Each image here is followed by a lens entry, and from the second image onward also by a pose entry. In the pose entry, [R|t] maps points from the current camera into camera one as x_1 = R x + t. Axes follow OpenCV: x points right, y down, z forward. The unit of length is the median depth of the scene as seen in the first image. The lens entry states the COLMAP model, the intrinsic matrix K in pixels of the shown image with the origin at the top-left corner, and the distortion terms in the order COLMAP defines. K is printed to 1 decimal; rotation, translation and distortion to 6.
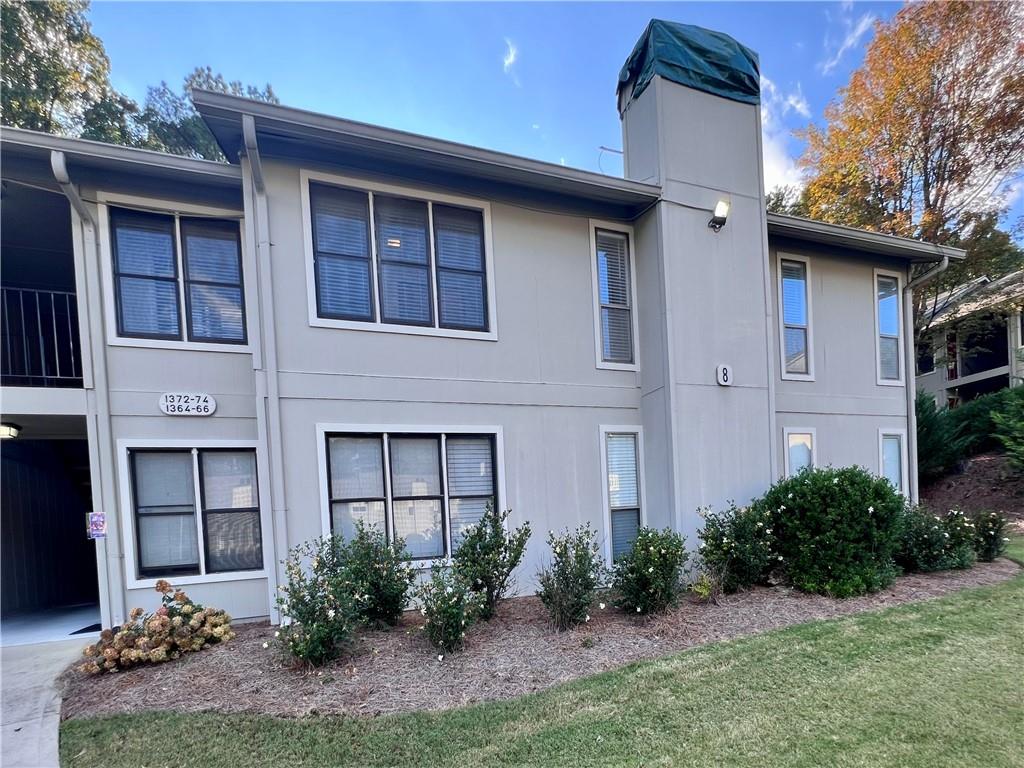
lens RADIAL K [[416.8, 0, 511.6], [0, 416.8, 435.4], [0, 0, 1]] dist [0.000560, 0.000323]
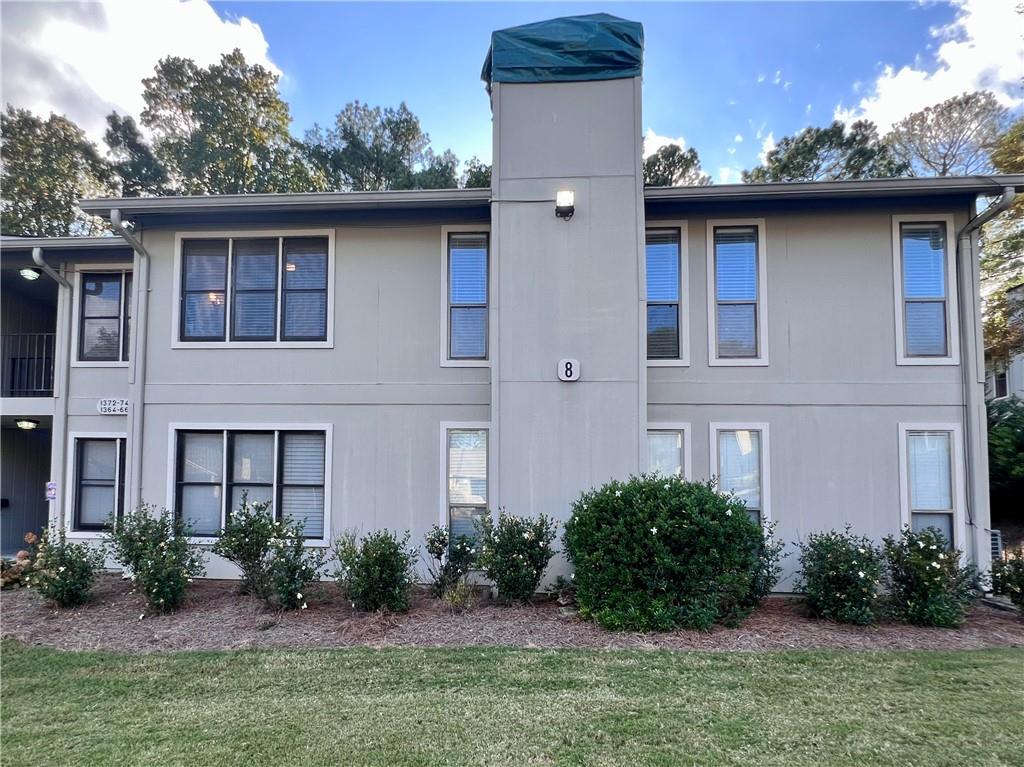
lens RADIAL K [[437.4, 0, 512.0], [0, 437.4, 383.5], [0, 0, 1]] dist [0.000846, 0.000295]
pose [[0.947862, -0.012354, -0.318443, 0.802916], [-0.006155, 0.998352, -0.057049, -0.065104], [0.318623, 0.056034, 0.946224, 0.032176]]
